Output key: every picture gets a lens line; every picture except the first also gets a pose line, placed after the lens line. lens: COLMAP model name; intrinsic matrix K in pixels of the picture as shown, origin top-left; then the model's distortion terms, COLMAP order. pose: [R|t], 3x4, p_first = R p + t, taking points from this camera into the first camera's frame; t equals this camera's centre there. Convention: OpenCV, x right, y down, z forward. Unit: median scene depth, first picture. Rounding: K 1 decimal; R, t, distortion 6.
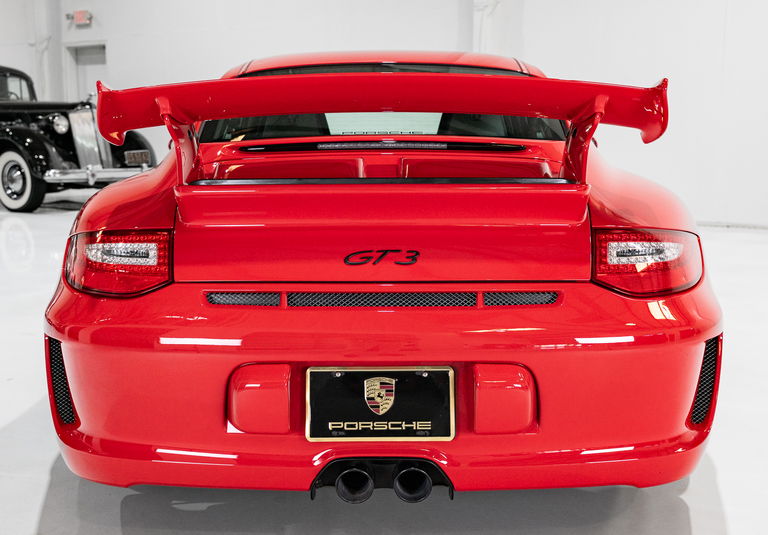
lens RADIAL K [[895.2, 0, 379.7], [0, 895.2, 269.2], [0, 0, 1]] dist [-0.016965, 0.000000]
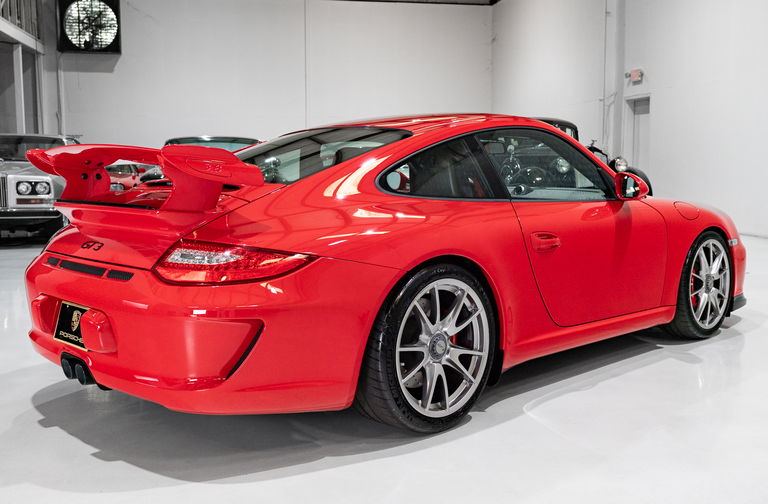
lens RADIAL K [[783.2, 0, 385.2], [0, 783.2, 238.9], [0, 0, 1]] dist [0.010319, 0.000000]
pose [[0.704802, 0.066485, -0.706282, 1.551964], [-0.110943, 0.993678, -0.017171, -0.065951], [0.700676, 0.090459, 0.707722, 0.299485]]
